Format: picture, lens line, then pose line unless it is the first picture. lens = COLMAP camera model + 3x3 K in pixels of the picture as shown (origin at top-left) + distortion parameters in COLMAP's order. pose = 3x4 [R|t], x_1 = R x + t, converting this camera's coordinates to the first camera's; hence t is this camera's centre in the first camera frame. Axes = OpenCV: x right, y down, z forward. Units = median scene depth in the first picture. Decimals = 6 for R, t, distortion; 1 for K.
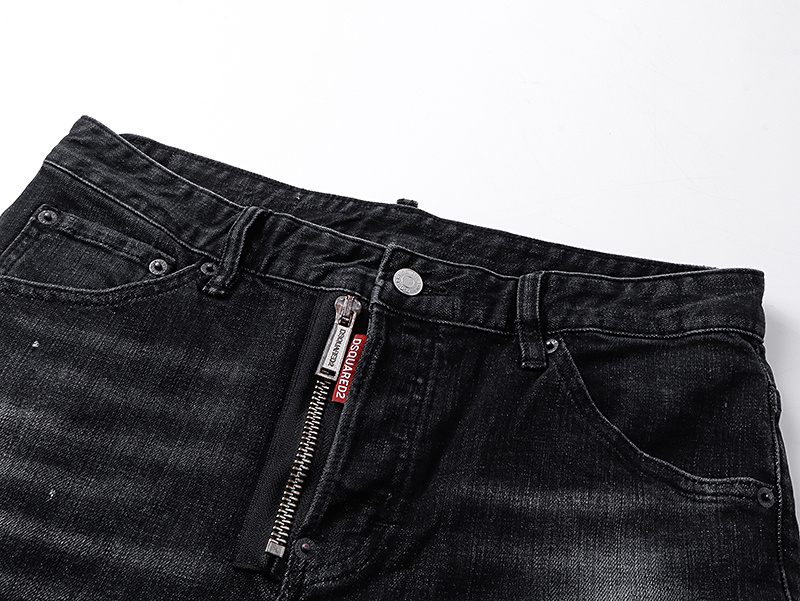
lens RADIAL K [[757.8, 0, 400.0], [0, 757.8, 300.5], [0, 0, 1]] dist [0.001944, 0.001002]
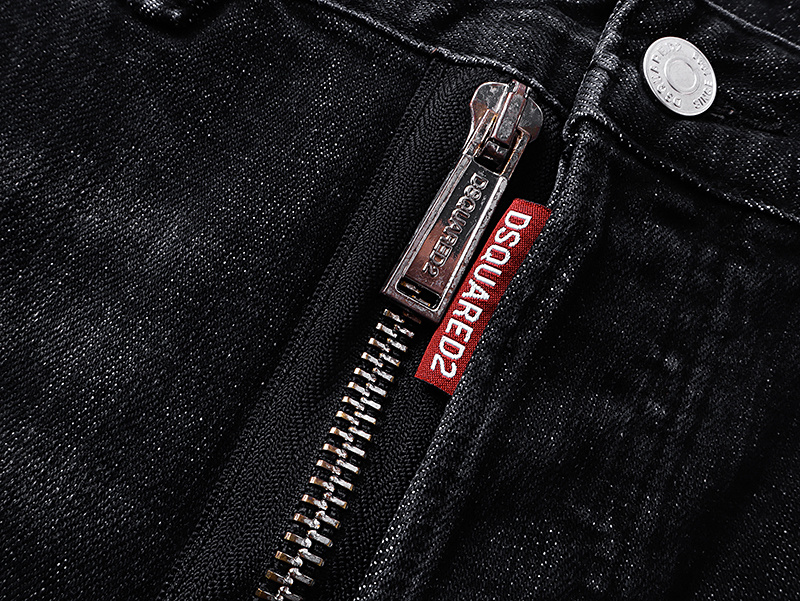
lens RADIAL K [[757.8, 0, 400.0], [0, 757.8, 300.5], [0, 0, 1]] dist [0.001944, 0.001002]
pose [[0.978852, 0.195102, -0.061512, -0.077098], [-0.177434, 0.959372, 0.219366, 0.022368], [0.101812, -0.203813, 0.973702, 0.623353]]
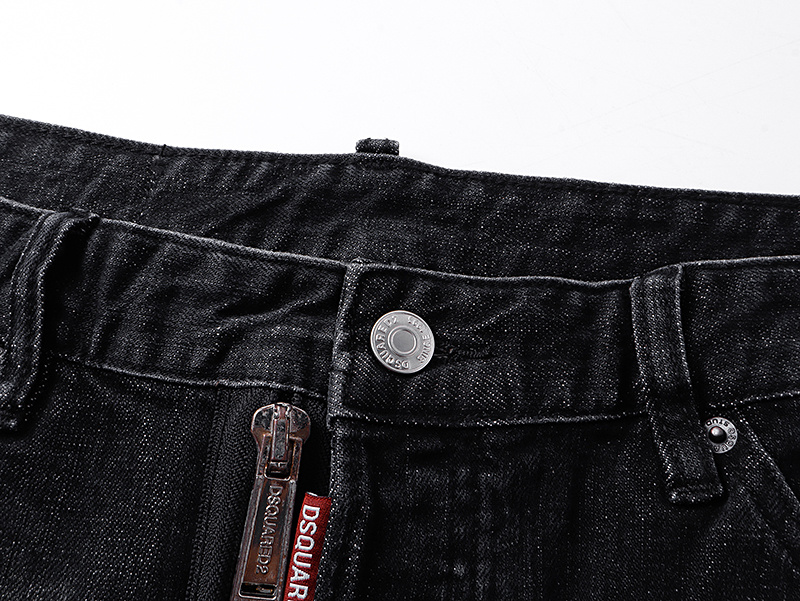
lens RADIAL K [[757.8, 0, 400.0], [0, 757.8, 300.5], [0, 0, 1]] dist [0.001944, 0.001002]
pose [[0.989791, -0.141824, -0.014131, 0.019437], [0.141658, 0.967989, 0.207196, -0.147809], [-0.015706, -0.207082, 0.978197, 0.555909]]
